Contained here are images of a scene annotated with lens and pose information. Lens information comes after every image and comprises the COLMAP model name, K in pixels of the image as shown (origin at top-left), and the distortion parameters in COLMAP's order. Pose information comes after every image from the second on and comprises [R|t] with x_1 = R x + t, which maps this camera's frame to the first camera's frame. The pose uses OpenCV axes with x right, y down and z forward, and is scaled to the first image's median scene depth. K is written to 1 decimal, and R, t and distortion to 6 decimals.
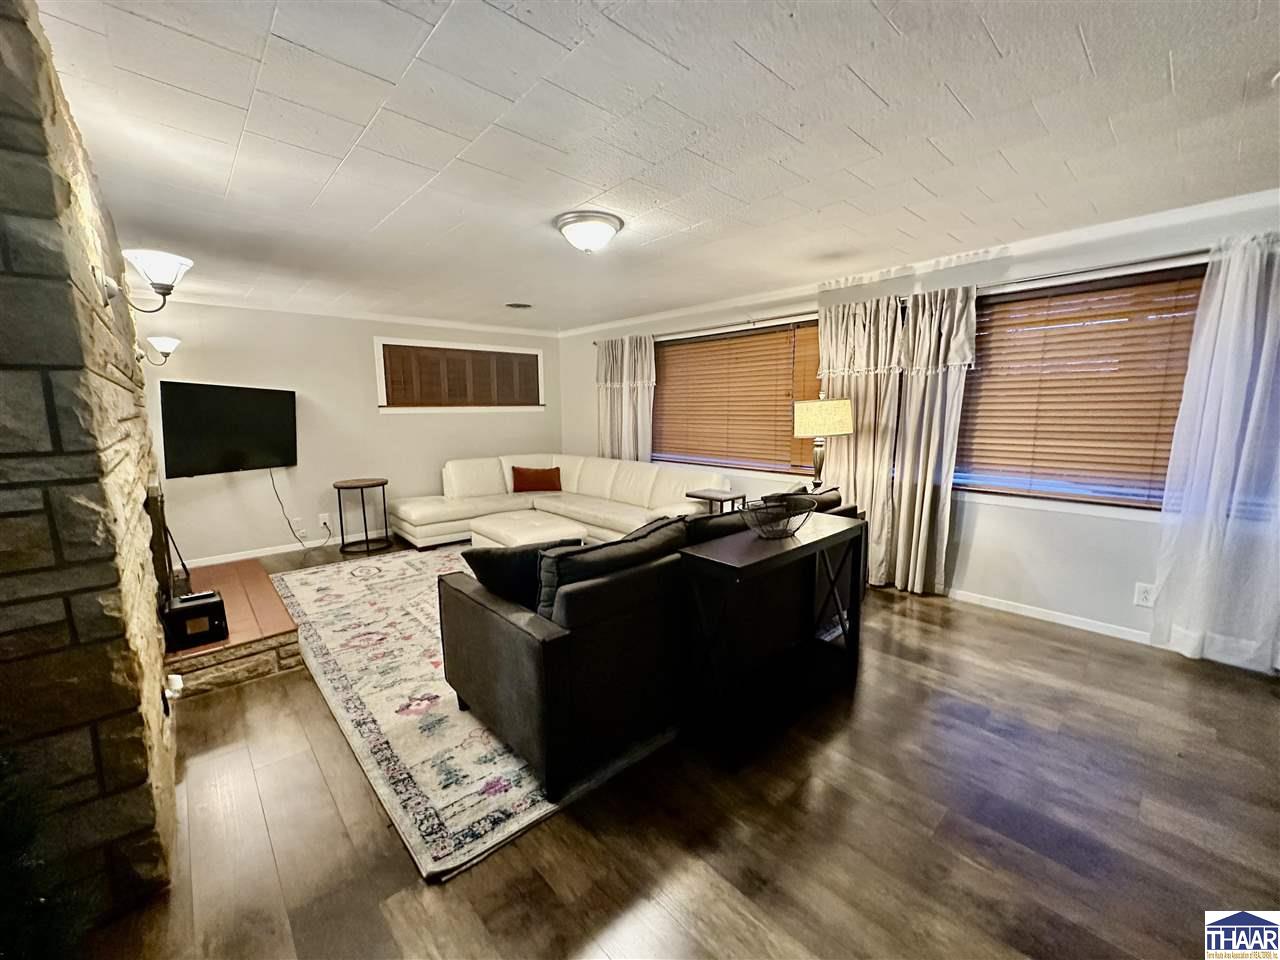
lens RADIAL K [[510.2, 0, 638.9], [0, 510.2, 479.0], [0, 0, 1]] dist [-0.004577, 0.000527]
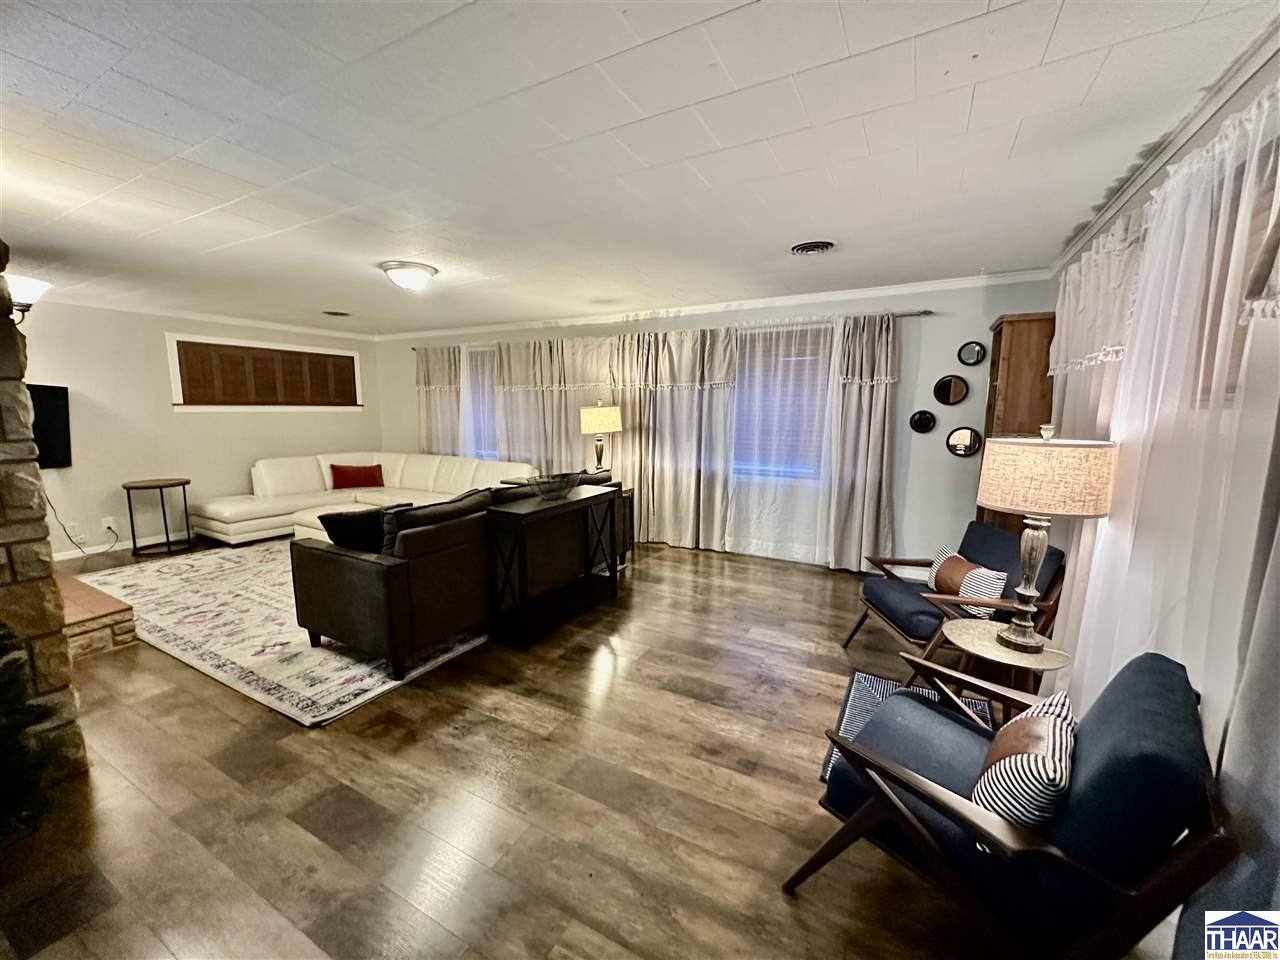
lens RADIAL K [[510.2, 0, 640.8], [0, 510.2, 479.4], [0, 0, 1]] dist [-0.004577, 0.000527]
pose [[0.944952, -0.030202, 0.325813, 0.021674], [0.030799, 0.999520, 0.003327, 0.053599], [-0.325757, 0.006891, 0.945428, -0.450429]]
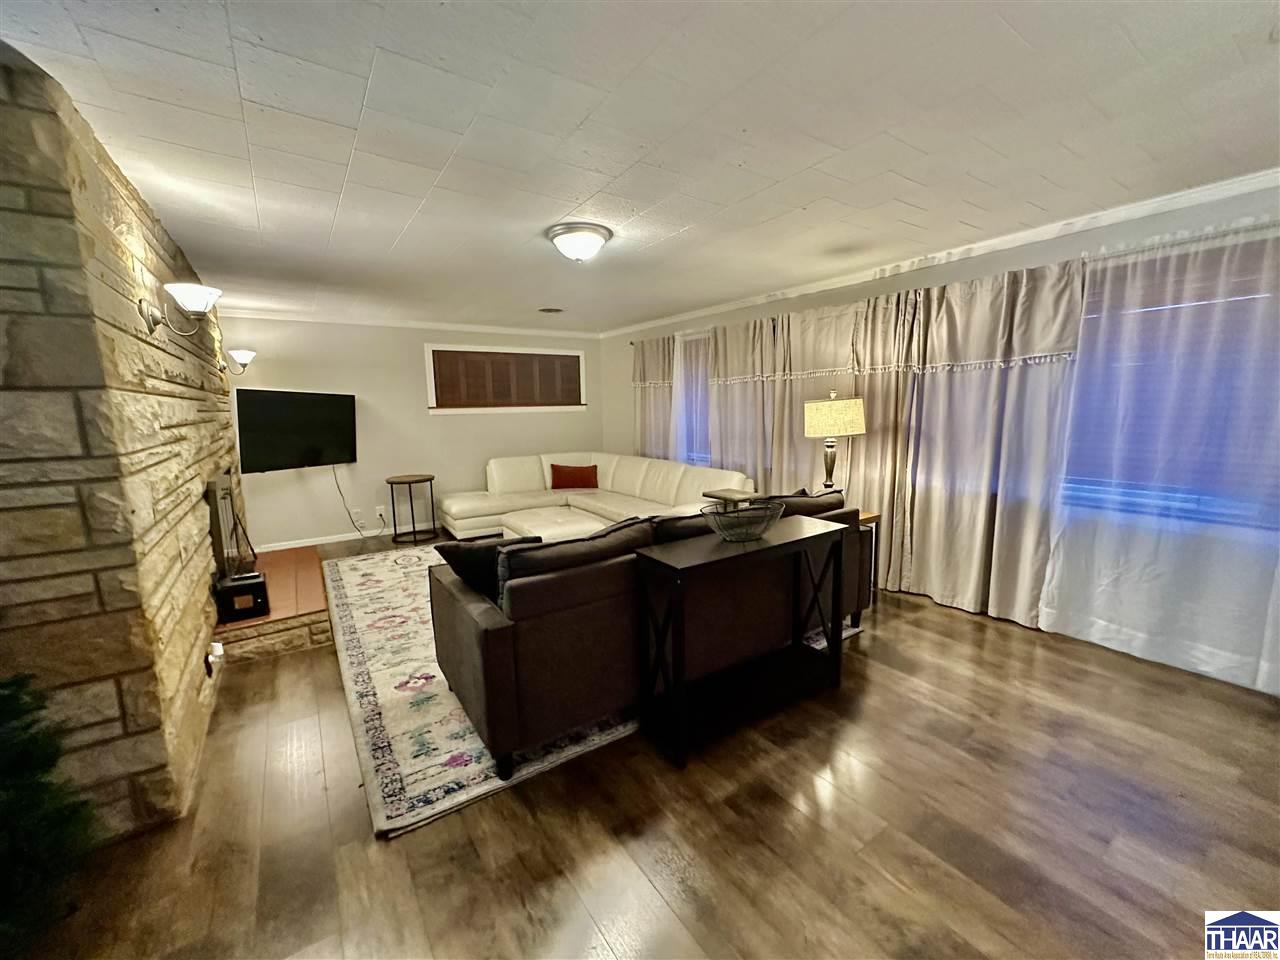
lens RADIAL K [[510.2, 0, 638.8], [0, 510.2, 479.2], [0, 0, 1]] dist [-0.004577, 0.000527]
pose [[0.989803, 0.011685, -0.141961, 0.191417], [-0.010603, 0.999909, 0.008373, -0.011015], [0.142046, -0.006783, 0.989837, -0.019384]]
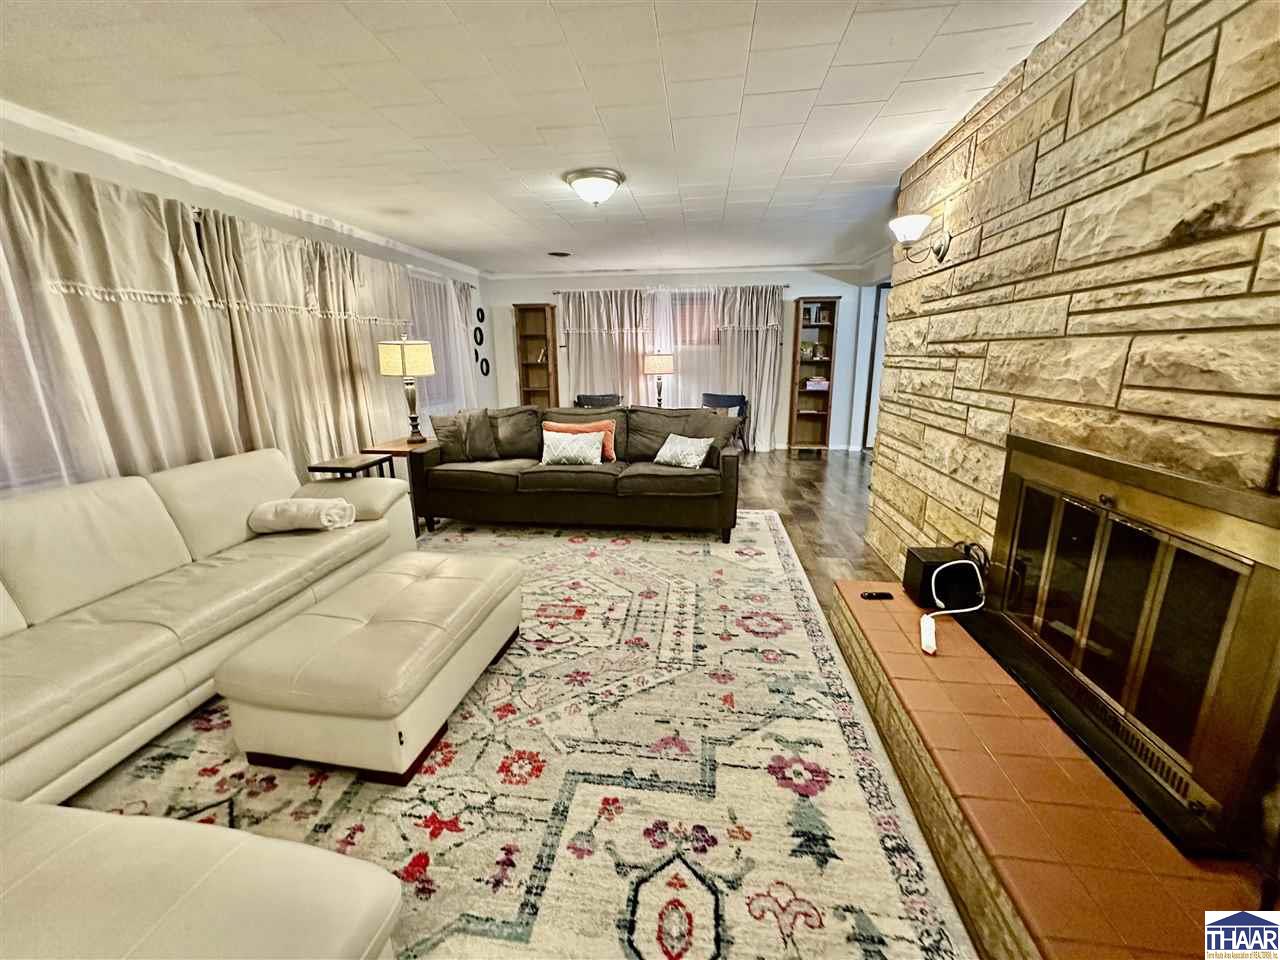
lens RADIAL K [[510.2, 0, 640.3], [0, 510.2, 477.6], [0, 0, 1]] dist [-0.004577, 0.000527]
pose [[-0.652798, -0.162524, 0.739892, -1.221319], [0.124307, 0.940493, 0.316262, -0.236874], [-0.747263, 0.298429, -0.593749, 1.959578]]
